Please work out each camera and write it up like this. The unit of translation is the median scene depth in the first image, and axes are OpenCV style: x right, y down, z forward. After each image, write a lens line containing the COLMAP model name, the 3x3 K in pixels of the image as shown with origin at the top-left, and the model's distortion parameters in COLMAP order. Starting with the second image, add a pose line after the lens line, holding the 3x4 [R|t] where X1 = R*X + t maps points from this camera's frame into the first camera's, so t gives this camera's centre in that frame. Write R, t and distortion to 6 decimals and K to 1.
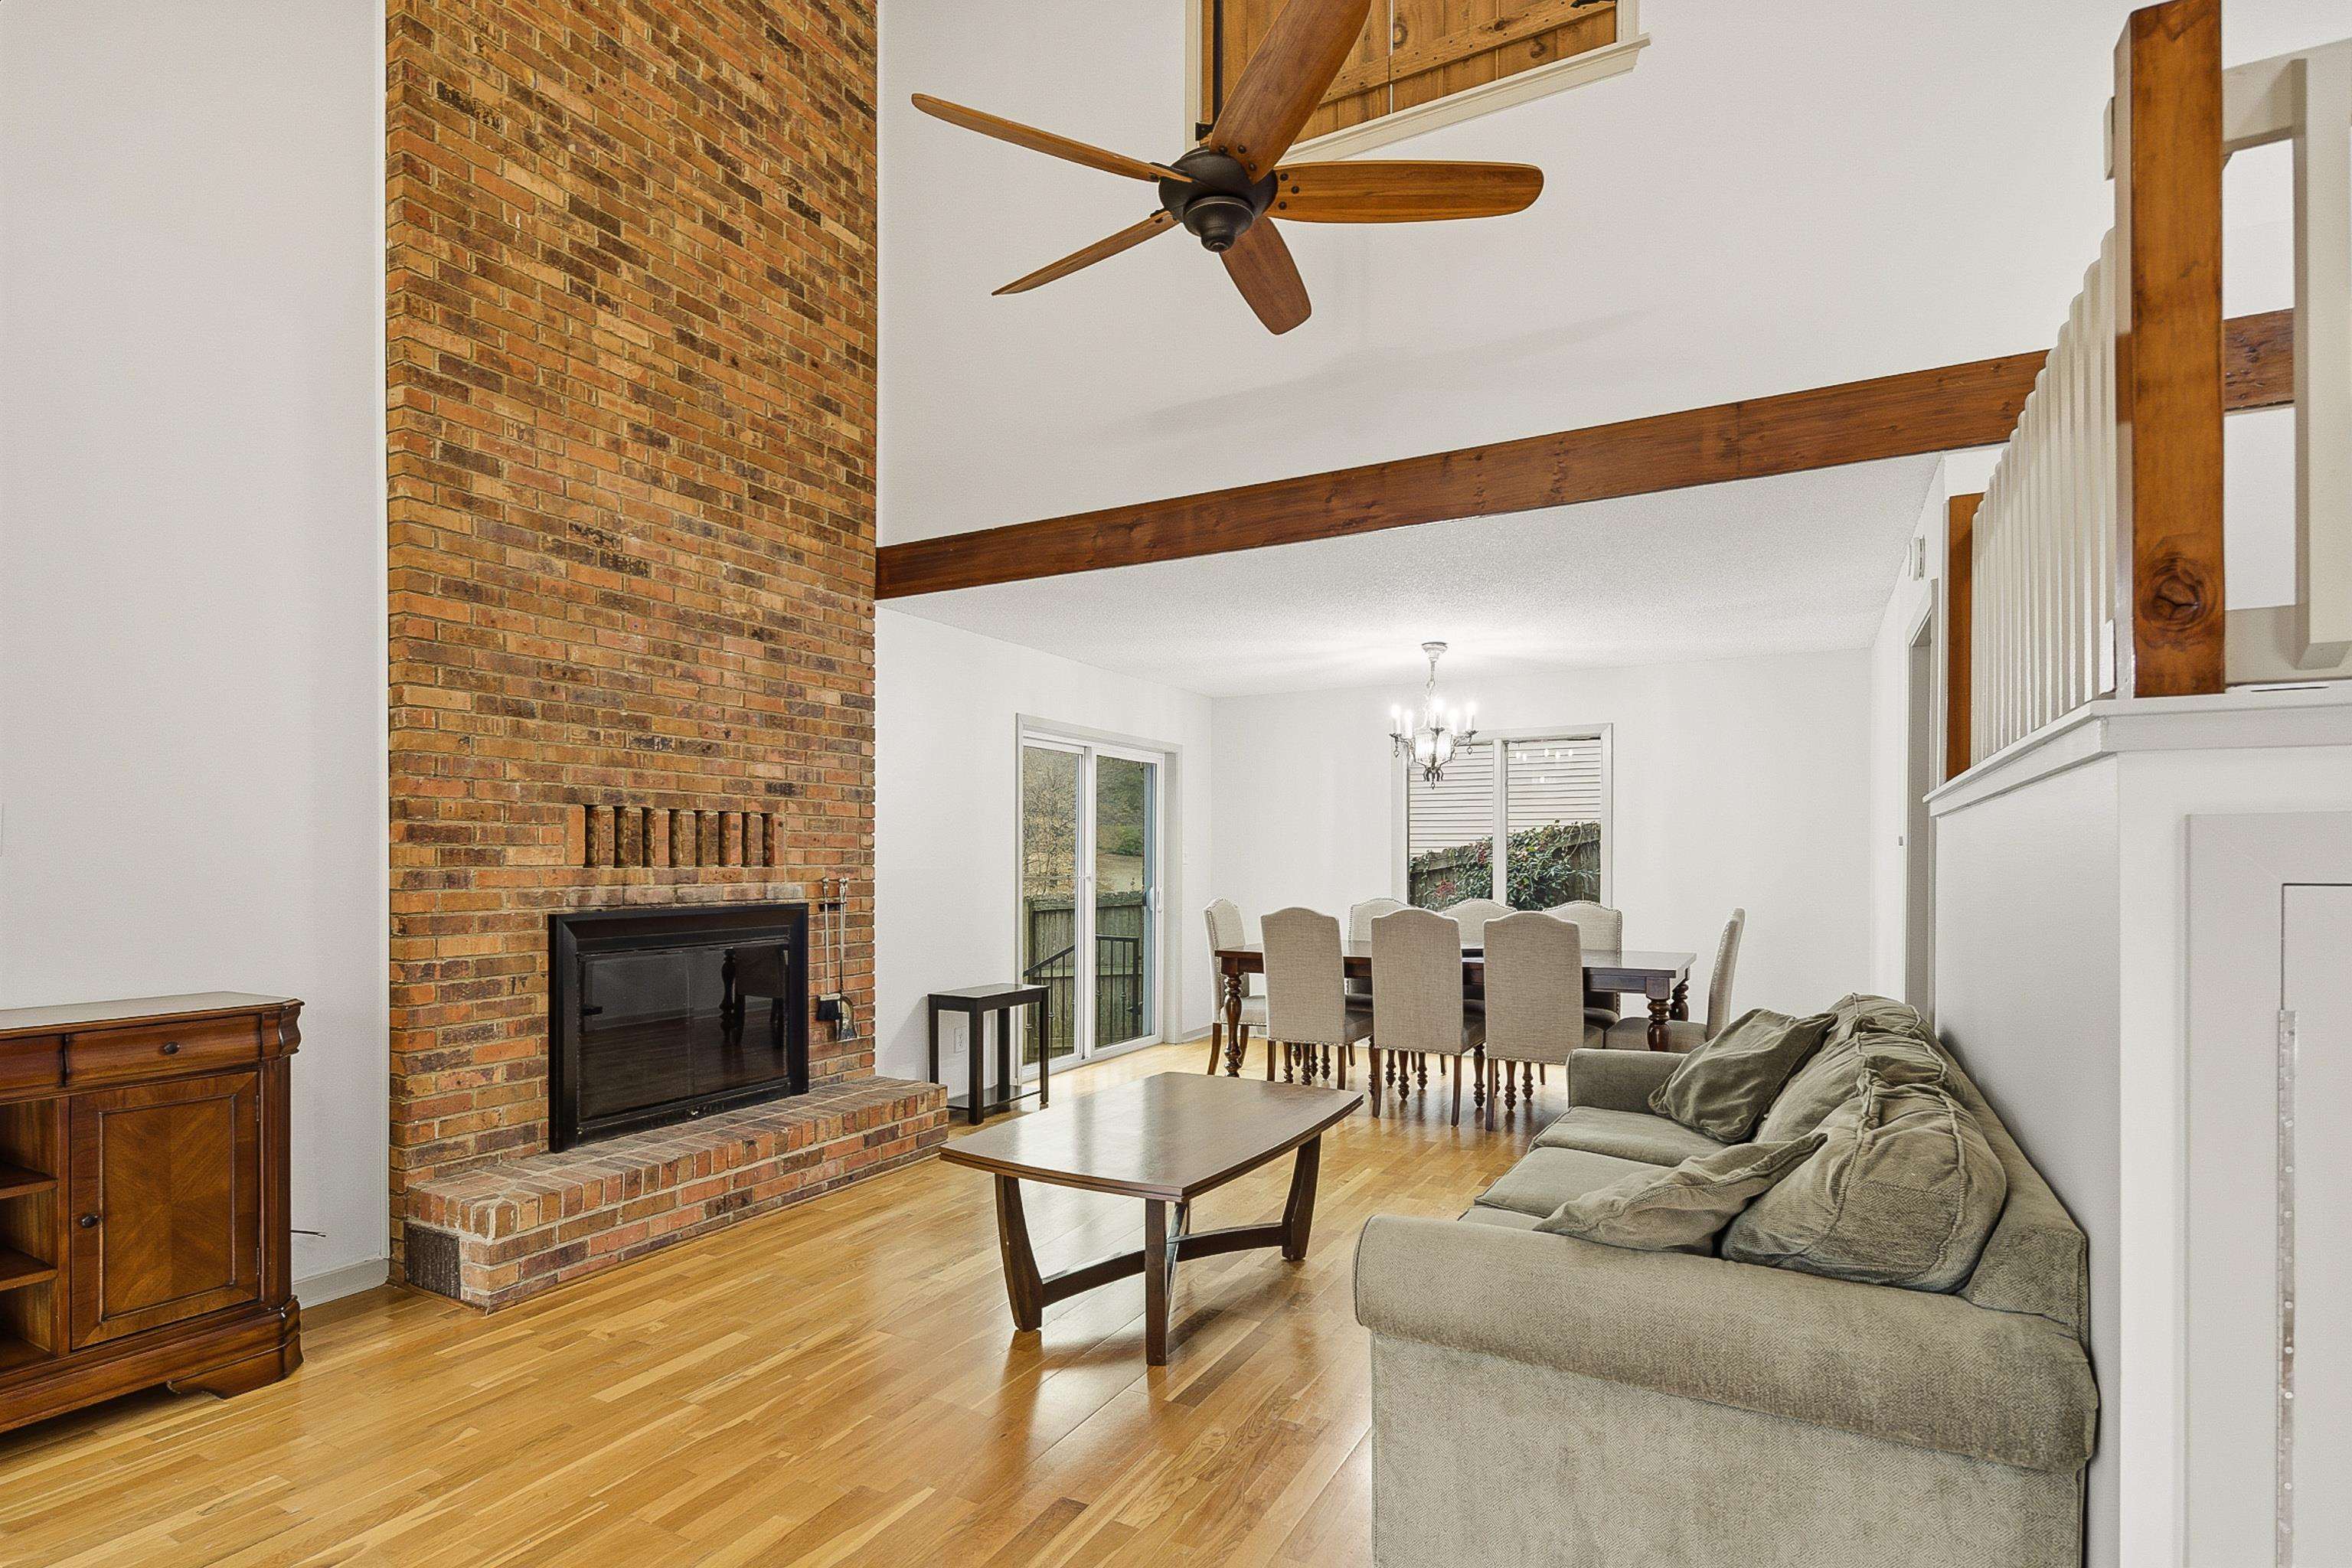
lens RADIAL K [[1147.2, 0, 1145.2], [0, 1147.2, 864.2], [0, 0, 1]] dist [0.001280, -0.001582]
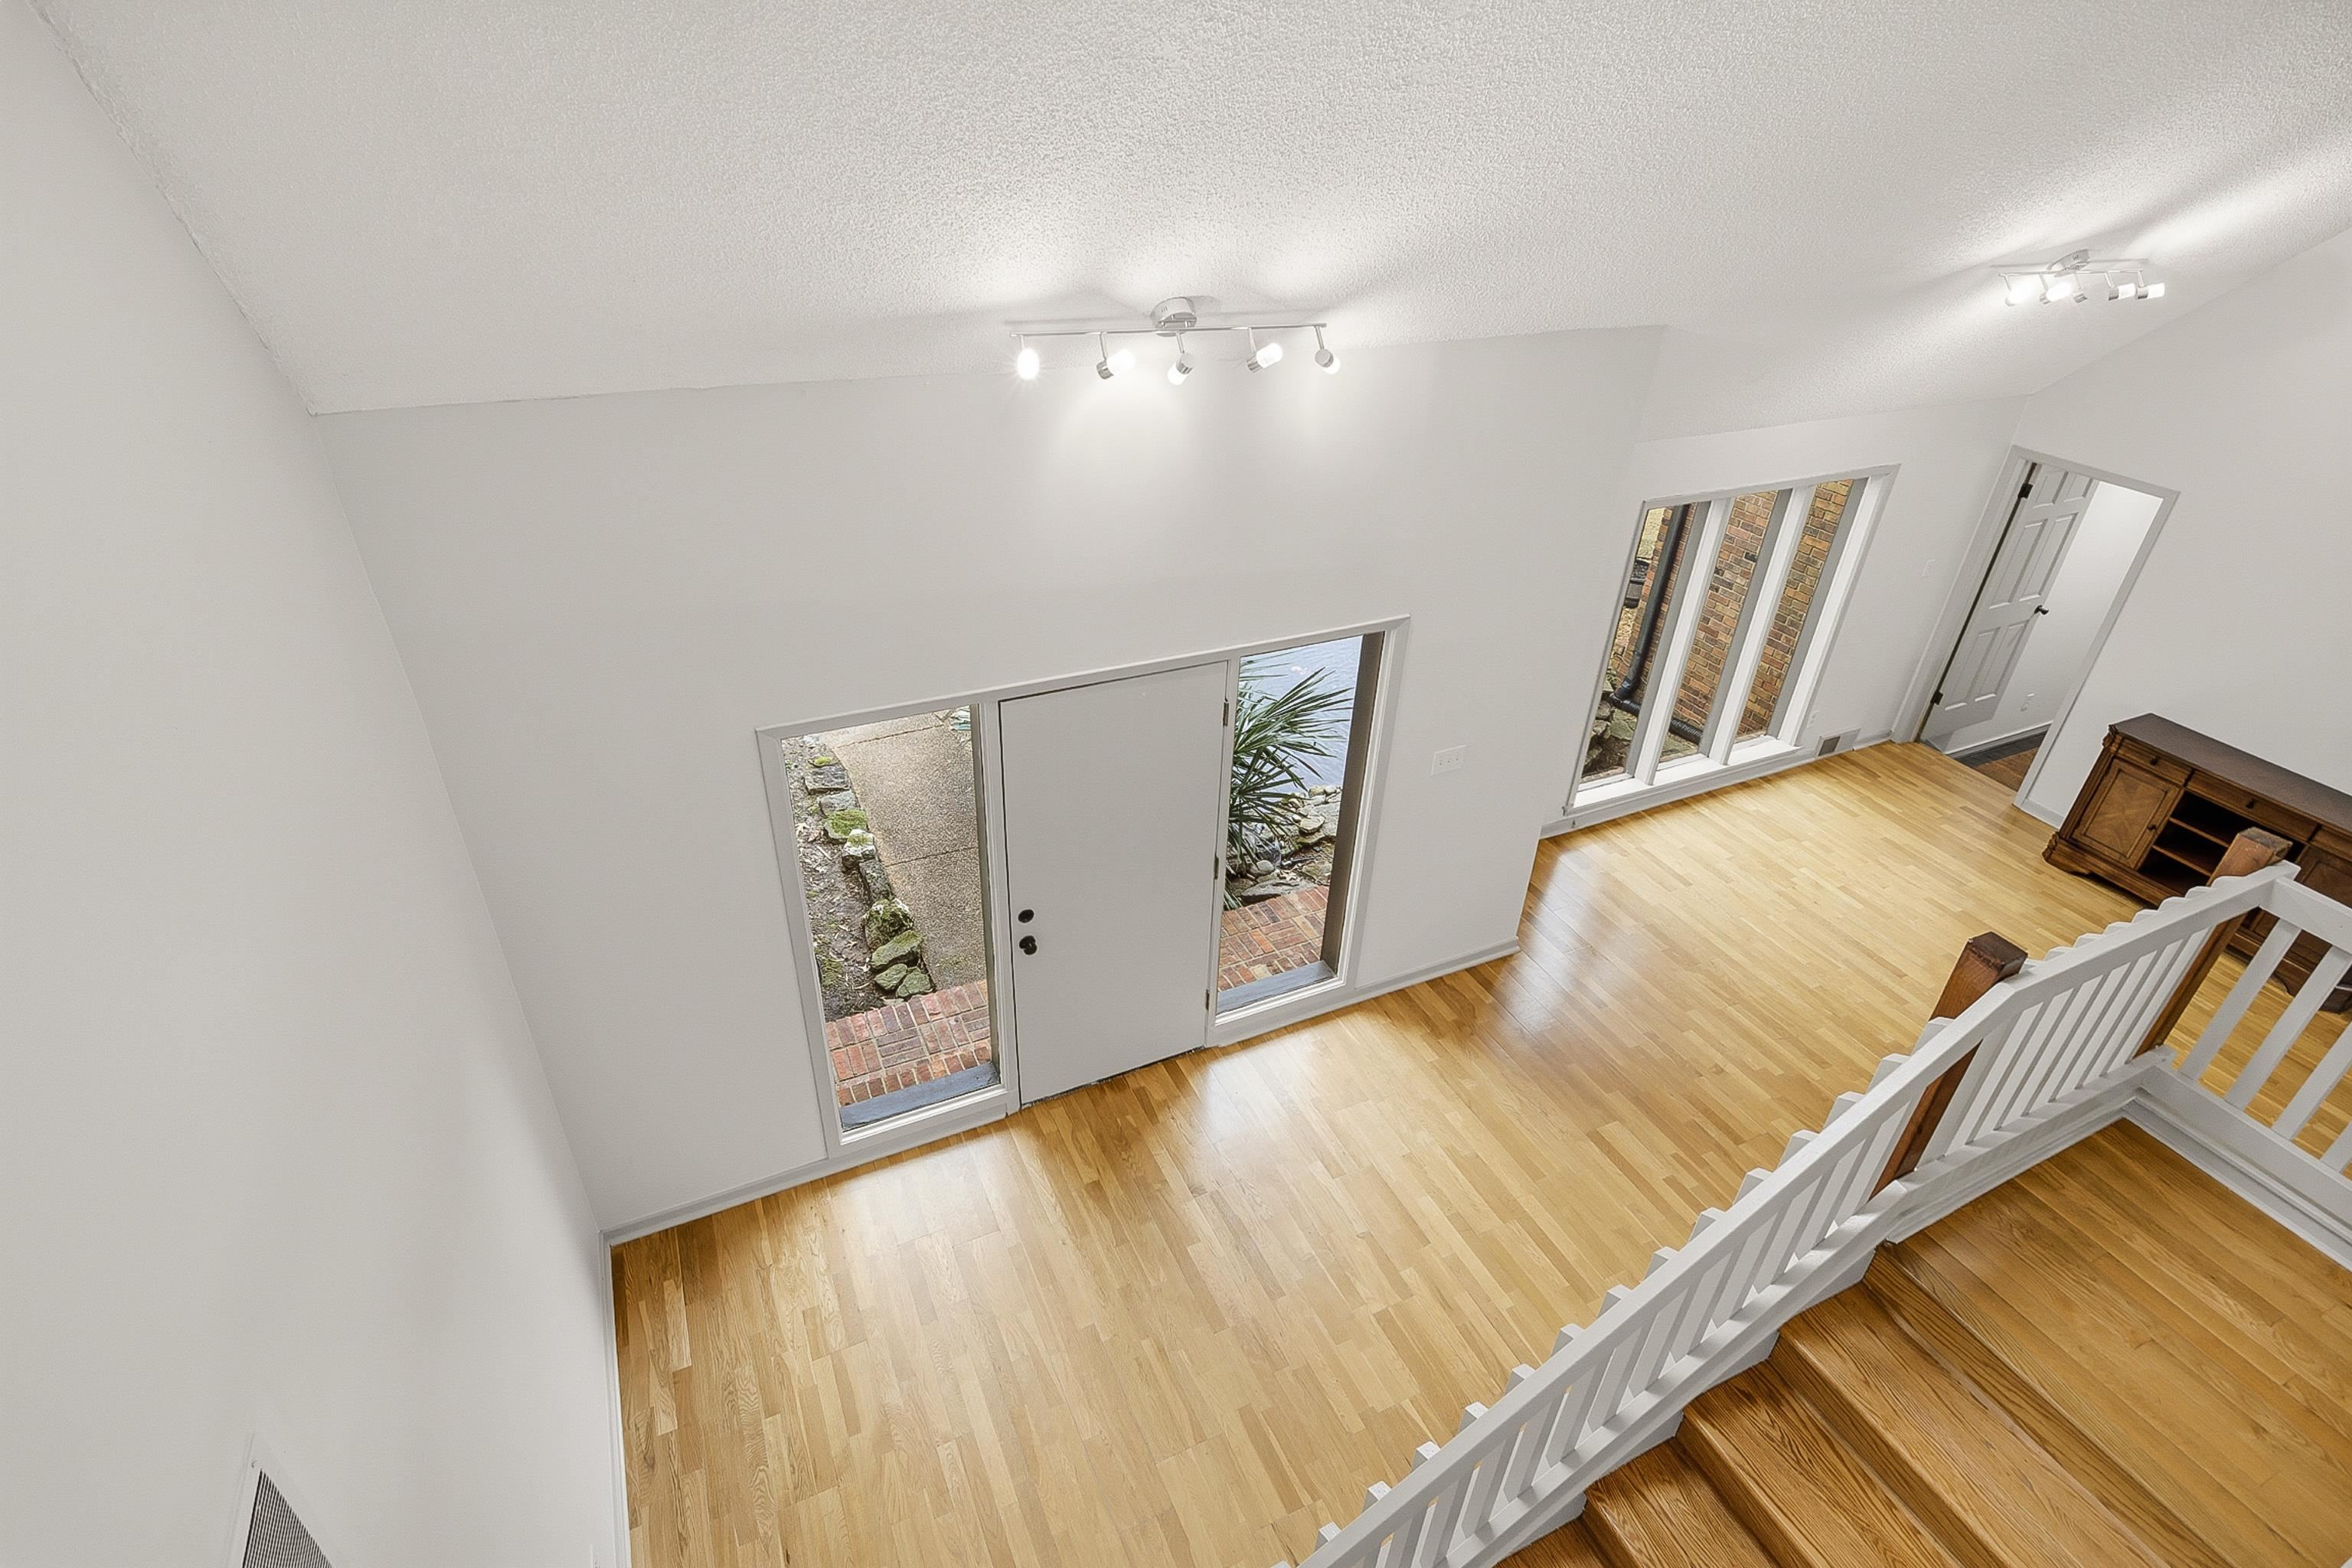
lens RADIAL K [[1145.1, 0, 1174.0], [0, 1145.1, 759.5], [0, 0, 1]] dist [0.002785, -0.000670]
pose [[-0.574452, 0.400315, -0.713970, 1.269782], [-0.048441, 0.854095, 0.517857, -0.668709], [0.817104, 0.332069, -0.471245, 0.093922]]
